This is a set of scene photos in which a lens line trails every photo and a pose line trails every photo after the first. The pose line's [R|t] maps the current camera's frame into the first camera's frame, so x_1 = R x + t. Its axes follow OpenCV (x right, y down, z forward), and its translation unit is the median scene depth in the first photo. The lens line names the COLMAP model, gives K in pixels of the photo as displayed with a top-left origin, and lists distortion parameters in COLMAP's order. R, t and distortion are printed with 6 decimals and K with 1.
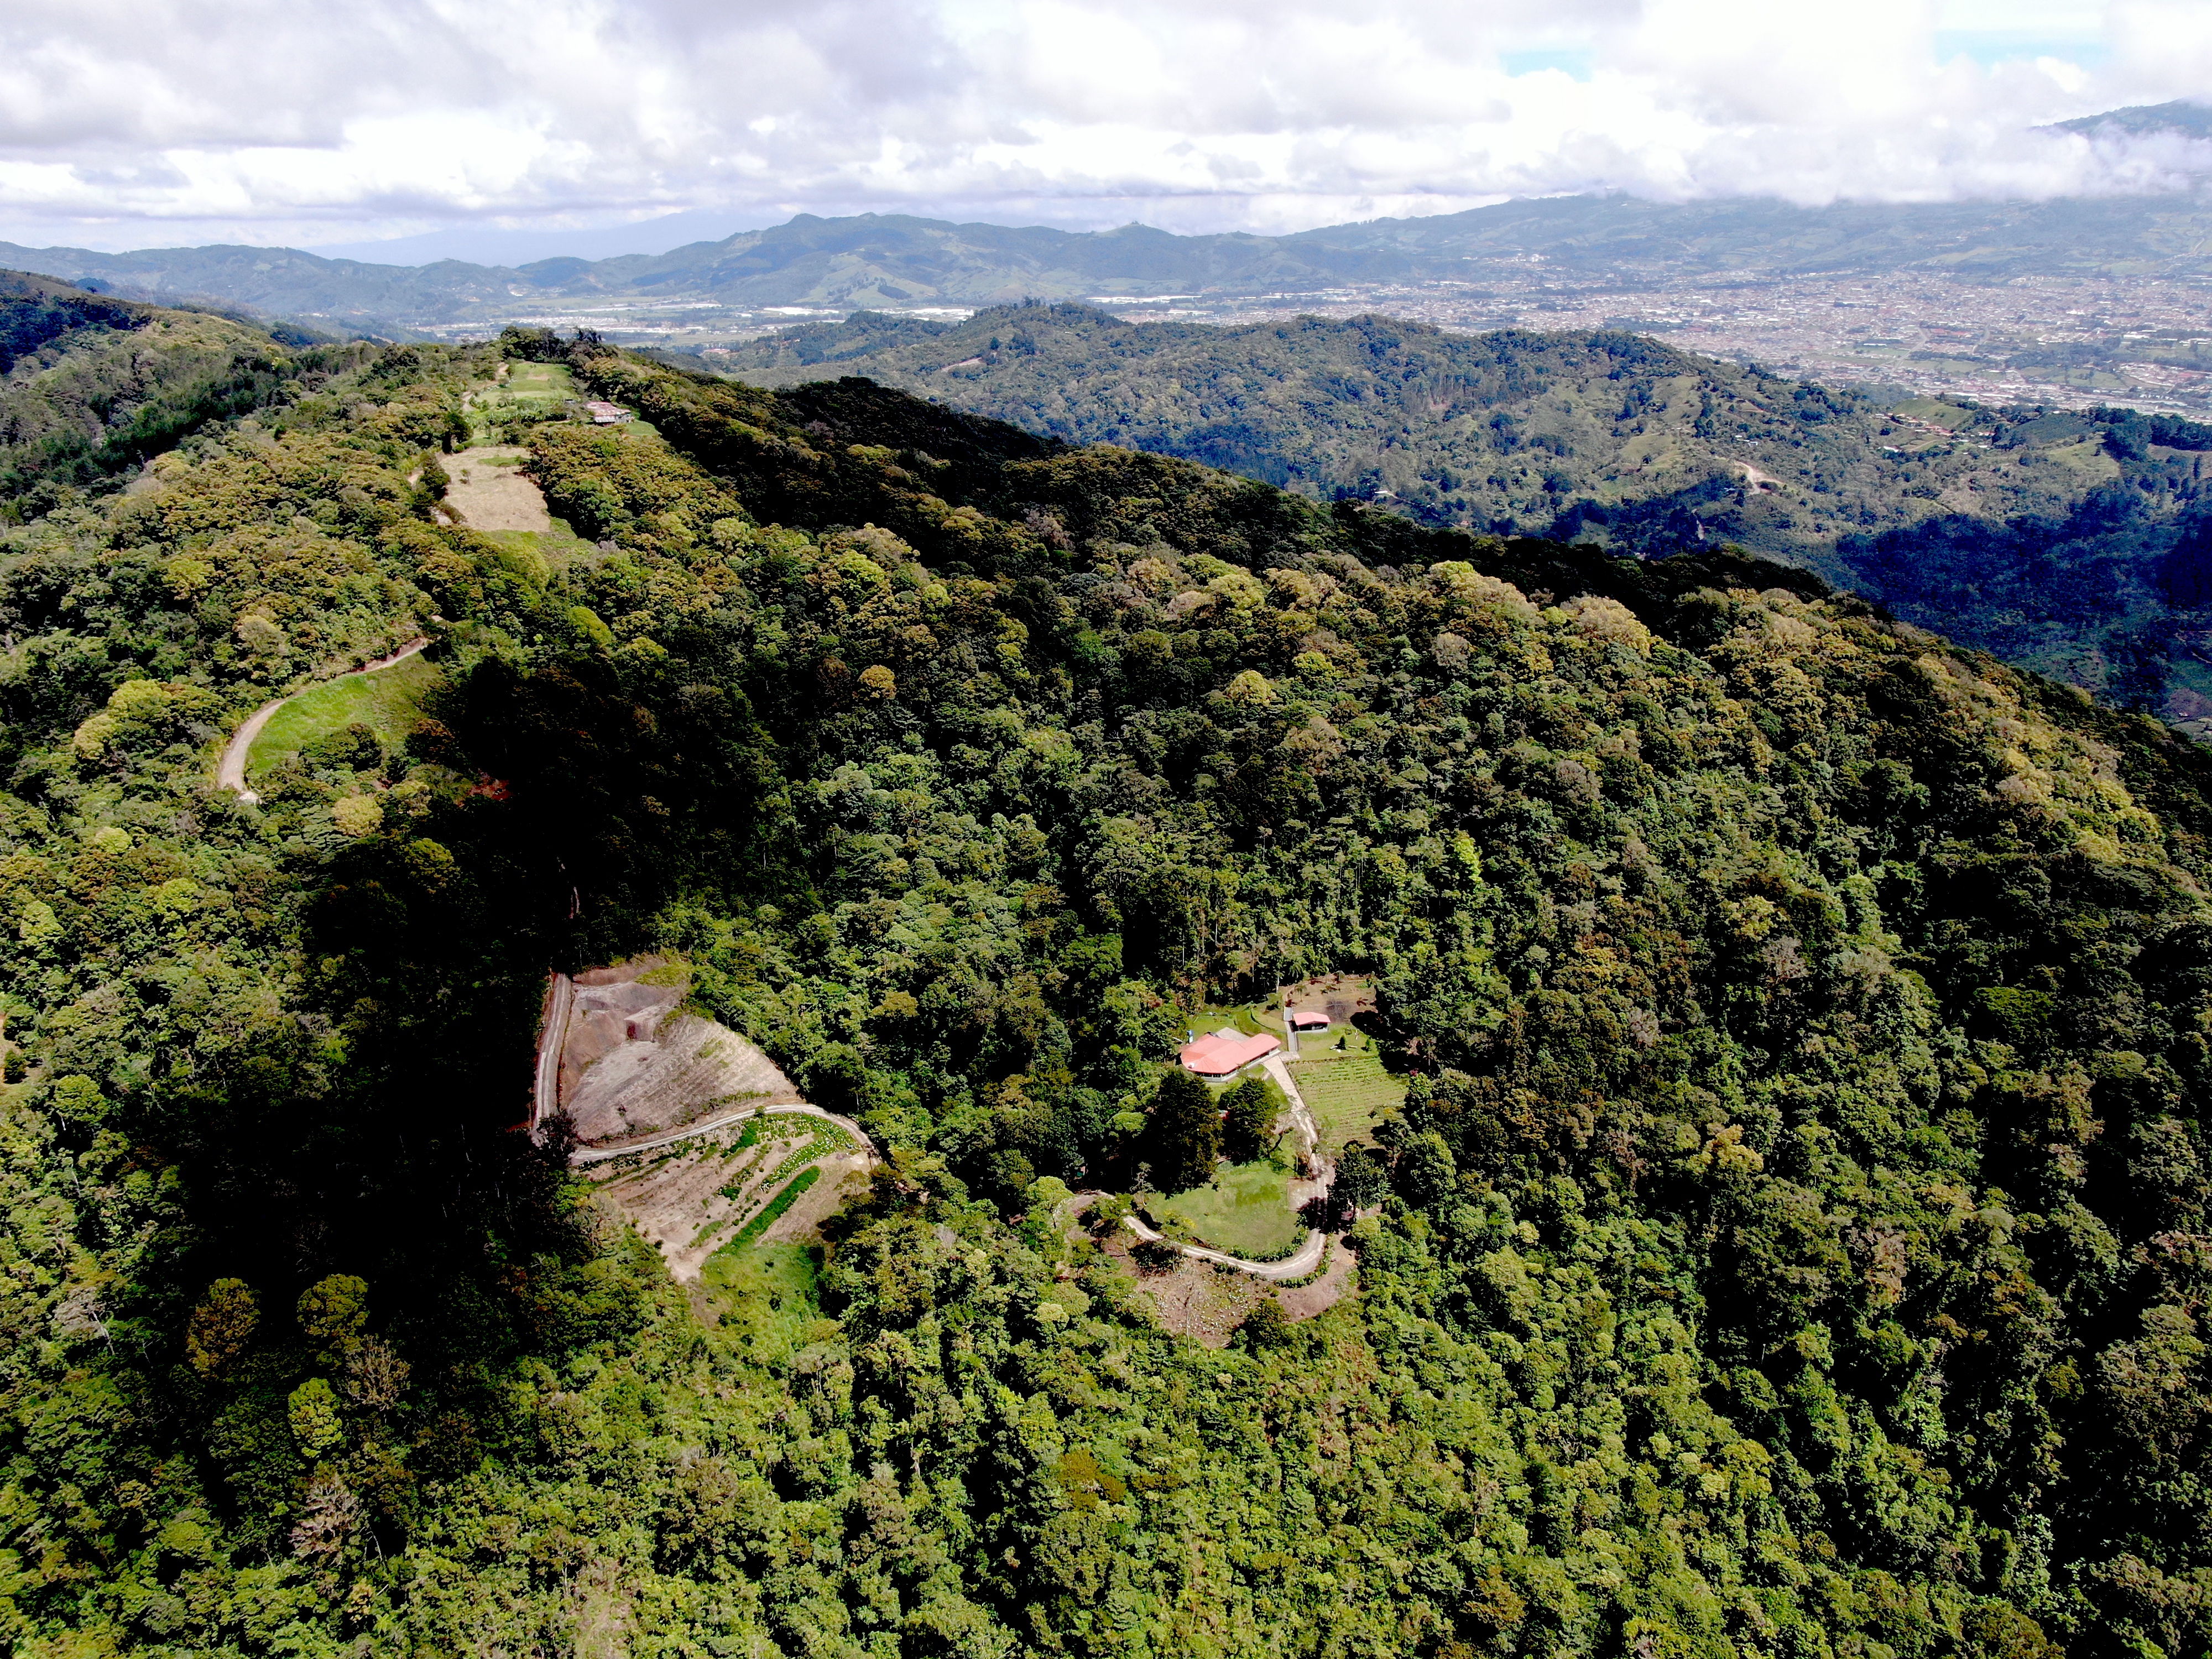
lens RADIAL K [[1595.7, 0, 1111.2], [0, 1595.7, 831.3], [0, 0, 1]] dist [-0.014987, 0.004329]
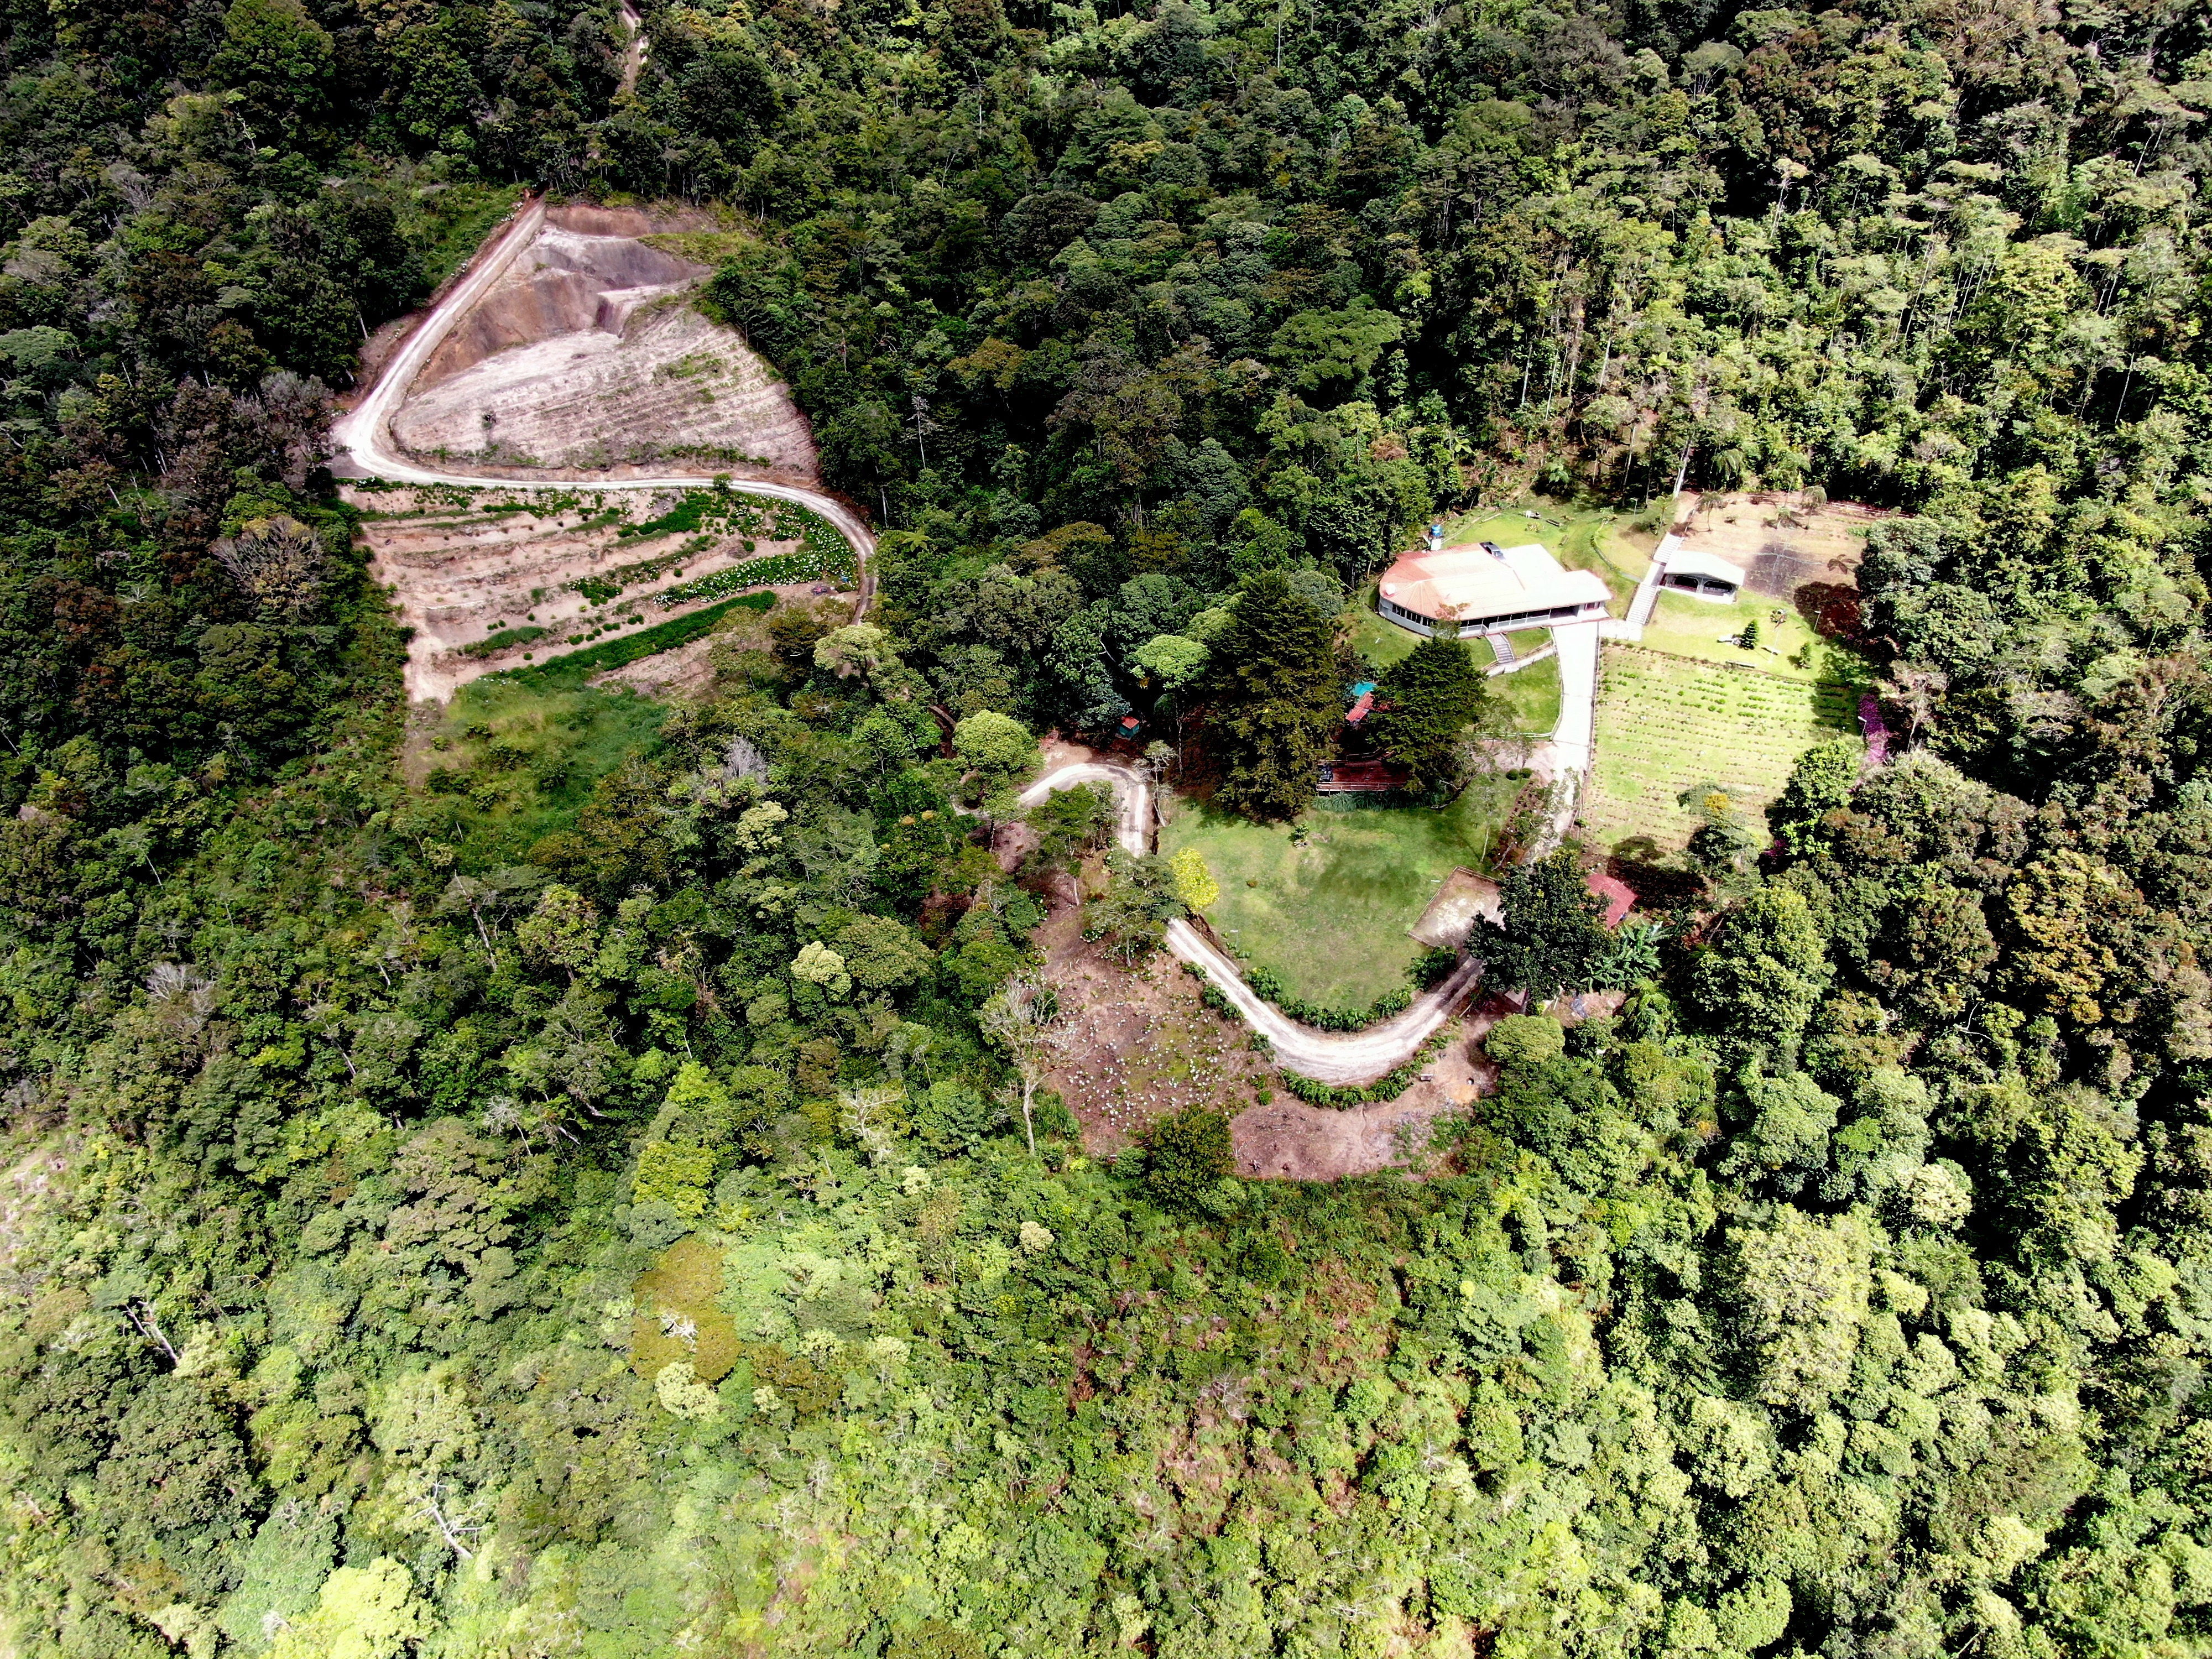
lens RADIAL K [[1595.7, 0, 1103.6], [0, 1595.7, 824.1], [0, 0, 1]] dist [-0.014987, 0.004329]
pose [[0.866763, 0.315146, -0.386530, 0.190548], [-0.183801, 0.922346, 0.339847, 0.065626], [0.463616, -0.223522, 0.857379, 0.544126]]
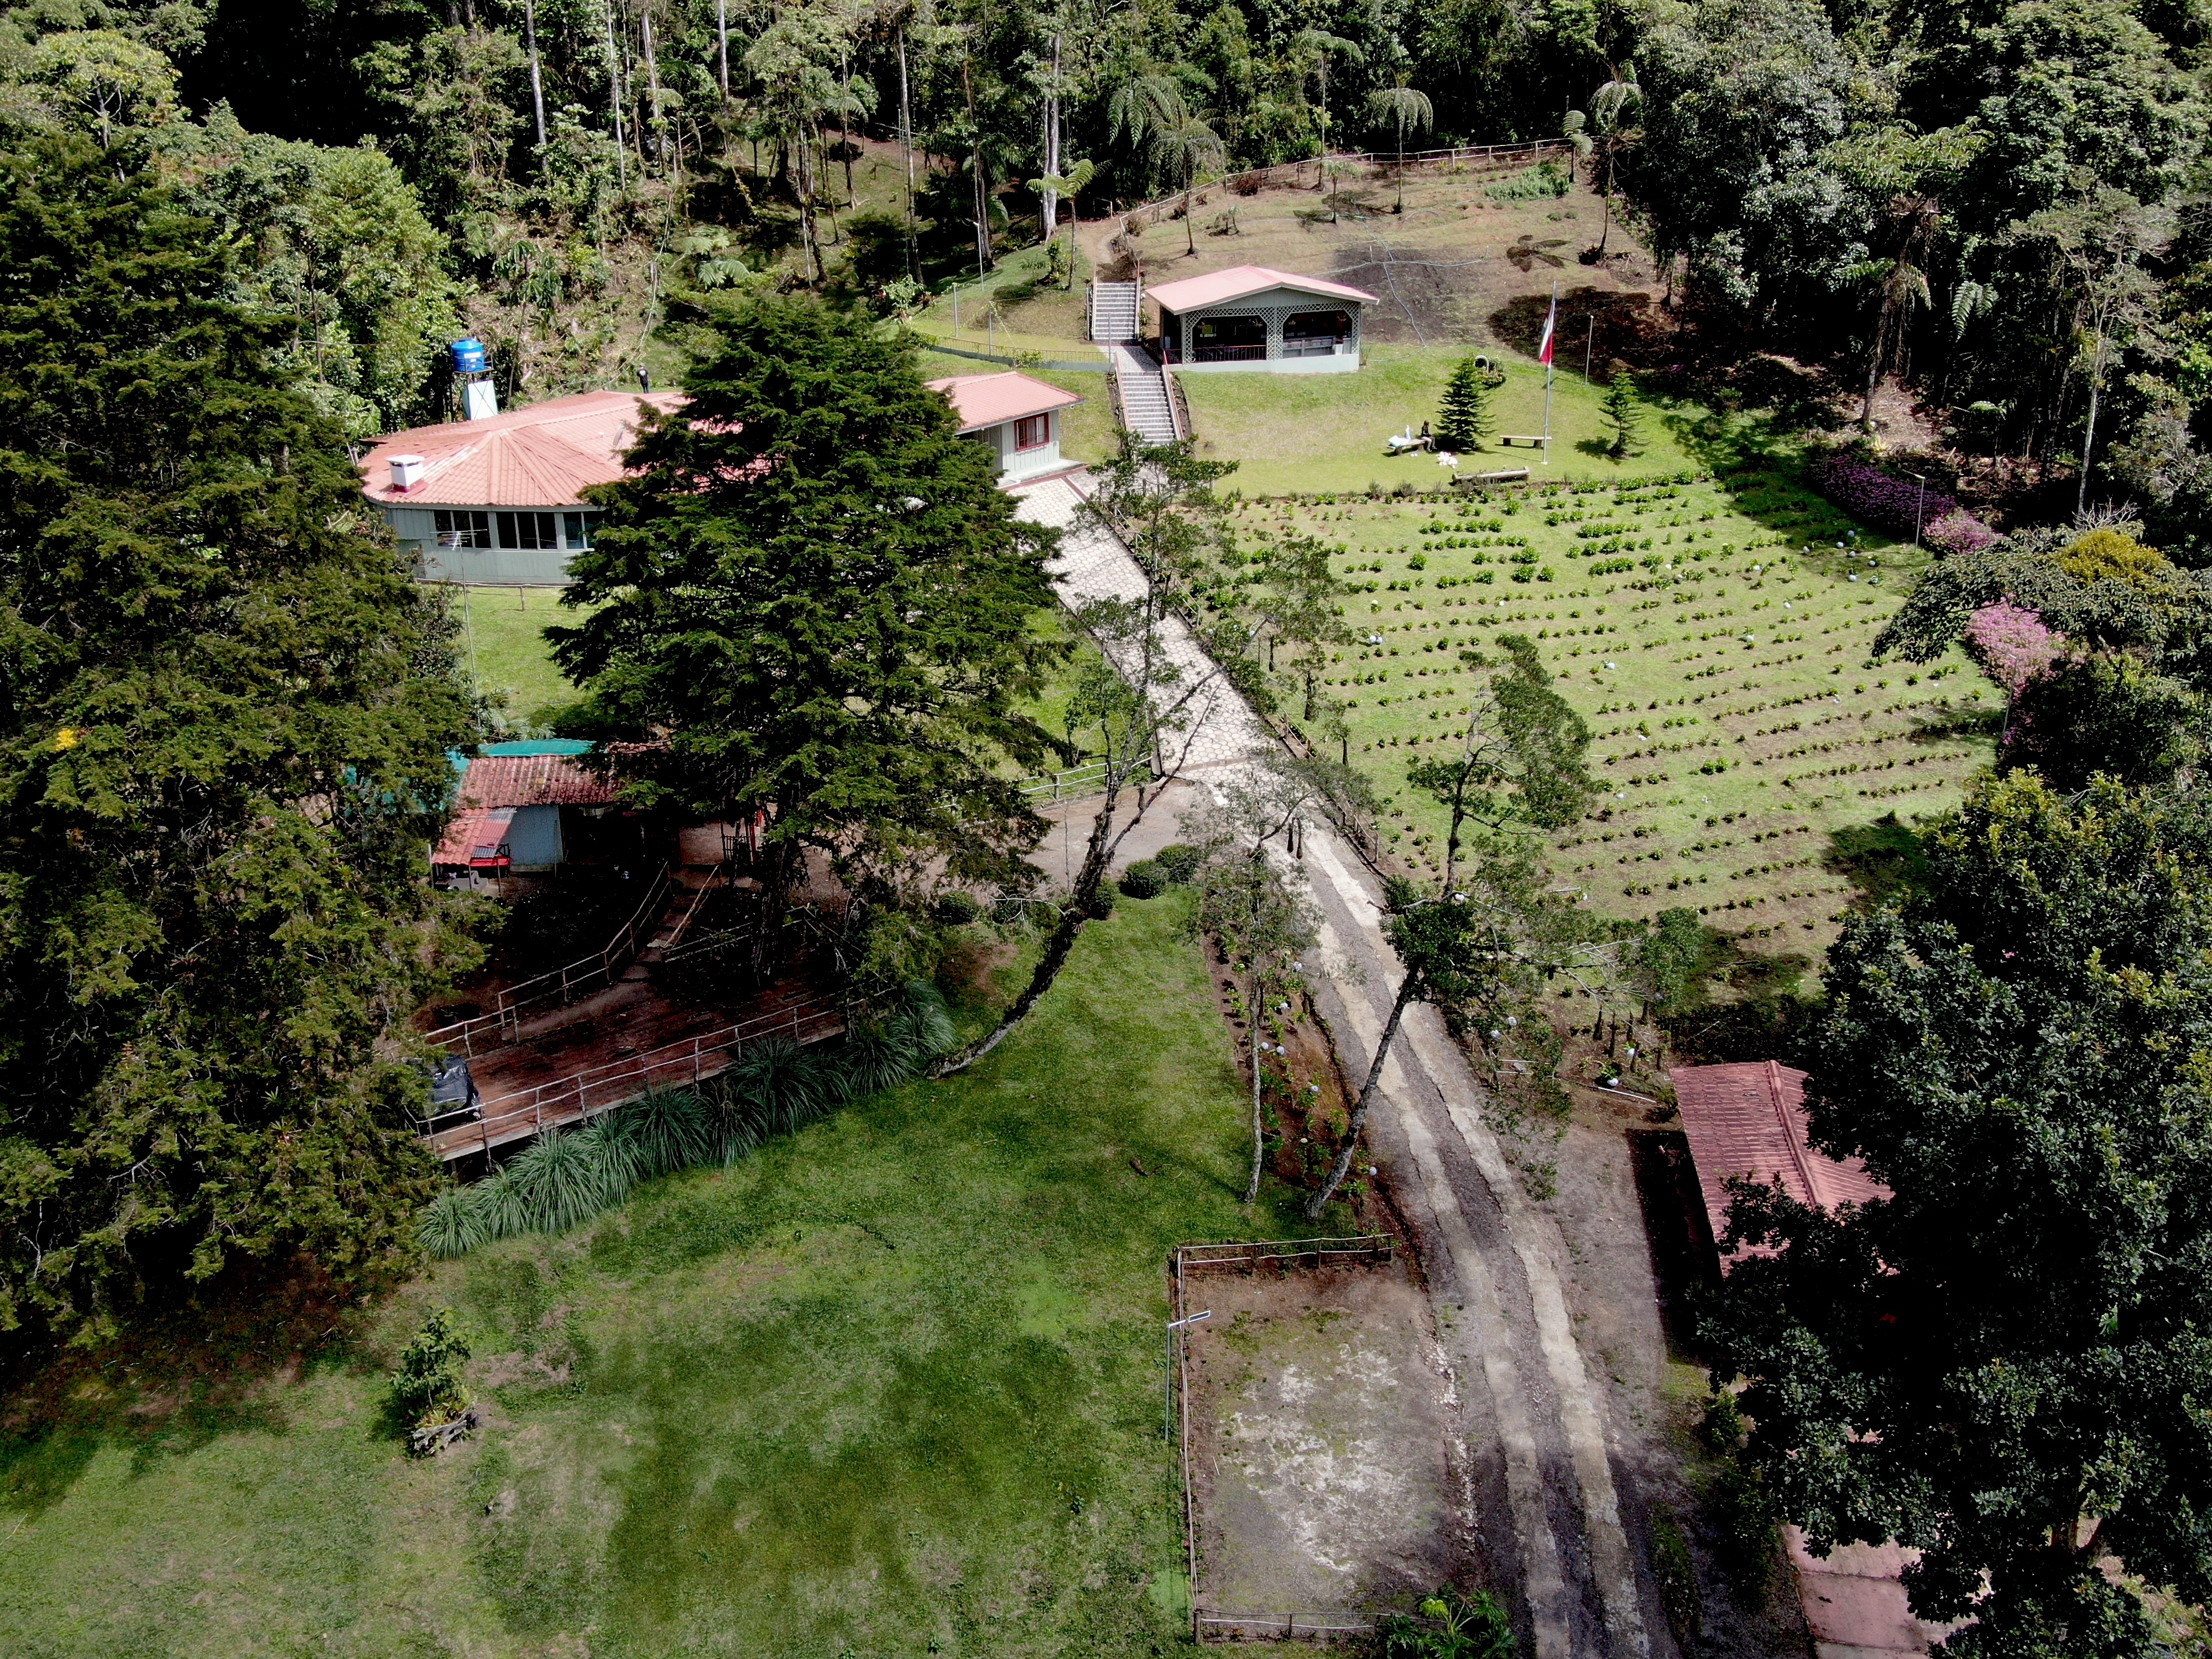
lens RADIAL K [[2317.6, 0, 1096.8], [0, 2317.6, 807.5], [0, 0, 1]] dist [-0.012145, 0.000000]
pose [[0.993942, -0.034023, 0.104503, 0.088762], [0.033161, 0.999400, 0.009976, 0.180553], [-0.104780, -0.006450, 0.994475, 0.827603]]
